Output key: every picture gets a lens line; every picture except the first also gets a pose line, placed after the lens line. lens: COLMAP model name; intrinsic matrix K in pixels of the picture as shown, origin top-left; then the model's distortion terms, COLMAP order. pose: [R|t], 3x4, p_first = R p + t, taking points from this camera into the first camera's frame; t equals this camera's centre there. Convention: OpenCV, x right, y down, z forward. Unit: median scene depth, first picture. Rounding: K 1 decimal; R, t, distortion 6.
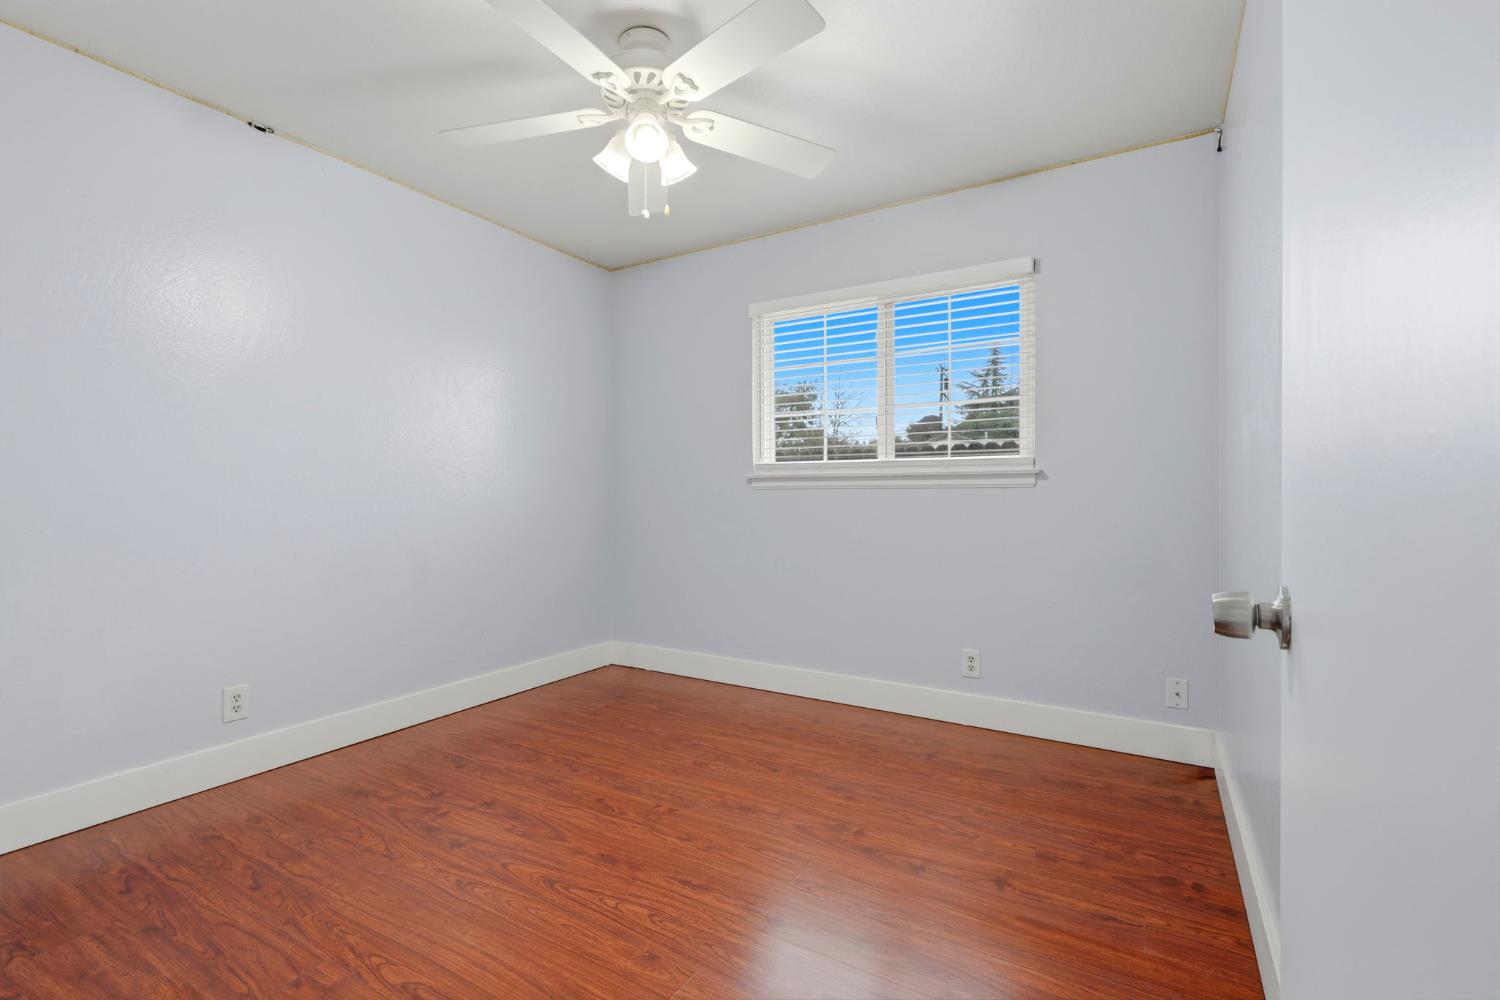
lens RADIAL K [[675.1, 0, 750.3], [0, 675.1, 497.9], [0, 0, 1]] dist [-0.002820, 0.000204]
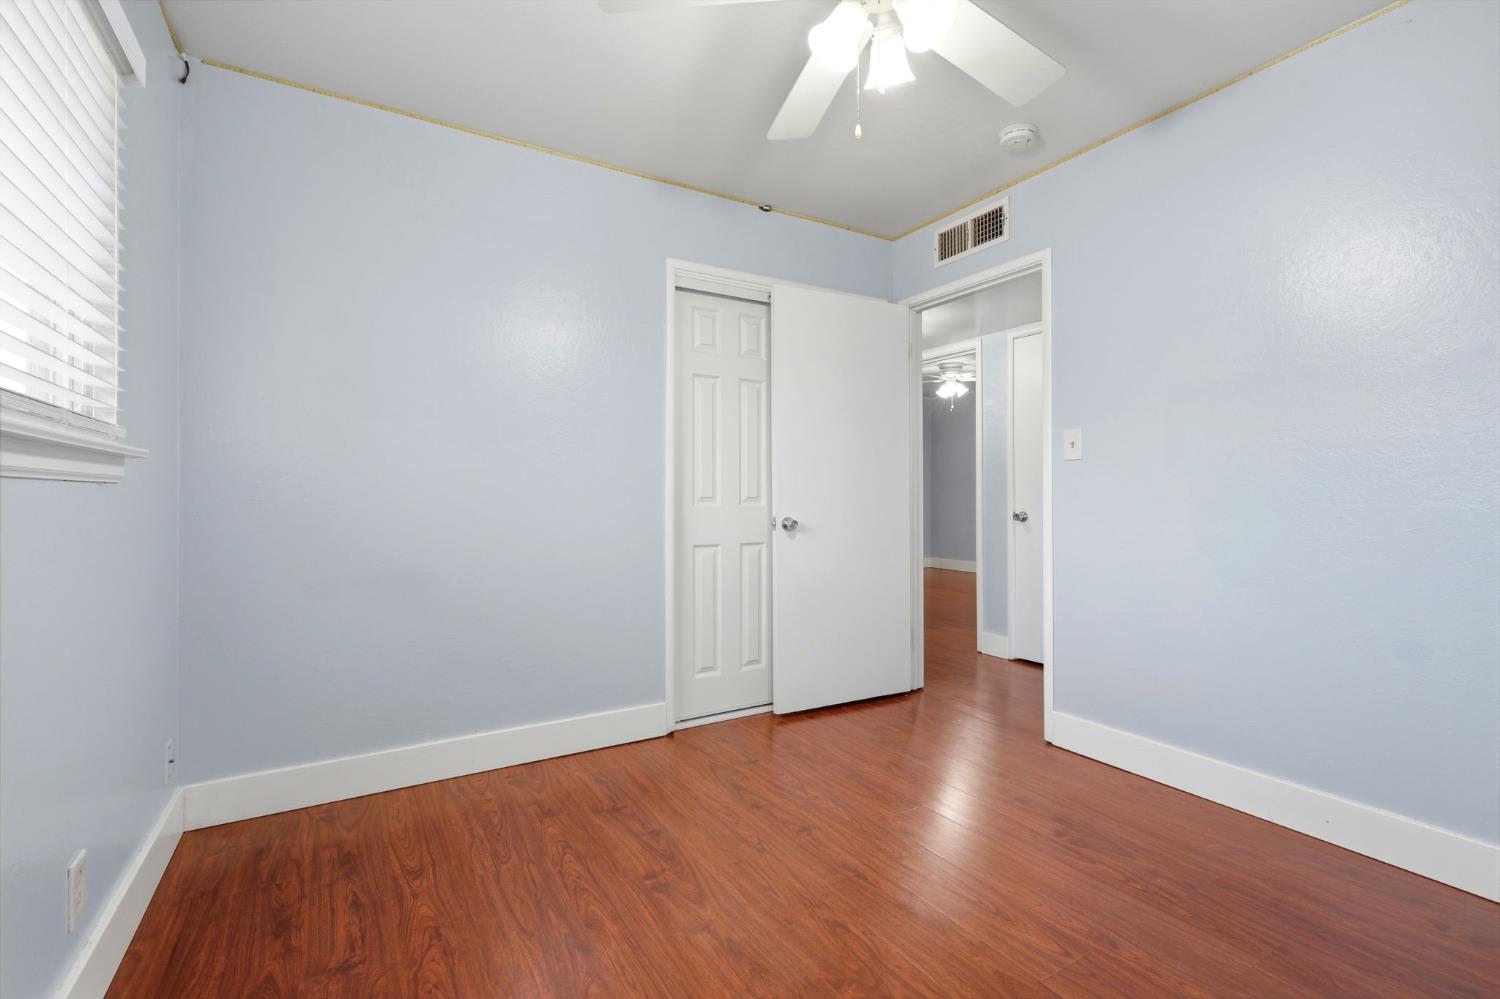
lens RADIAL K [[675.1, 0, 749.3], [0, 675.1, 497.1], [0, 0, 1]] dist [-0.002820, 0.000204]
pose [[-0.884729, 0.000227, 0.466106, -0.369294], [0.002650, 0.999986, 0.004545, -0.007443], [-0.466099, 0.005256, -0.884717, 1.730576]]
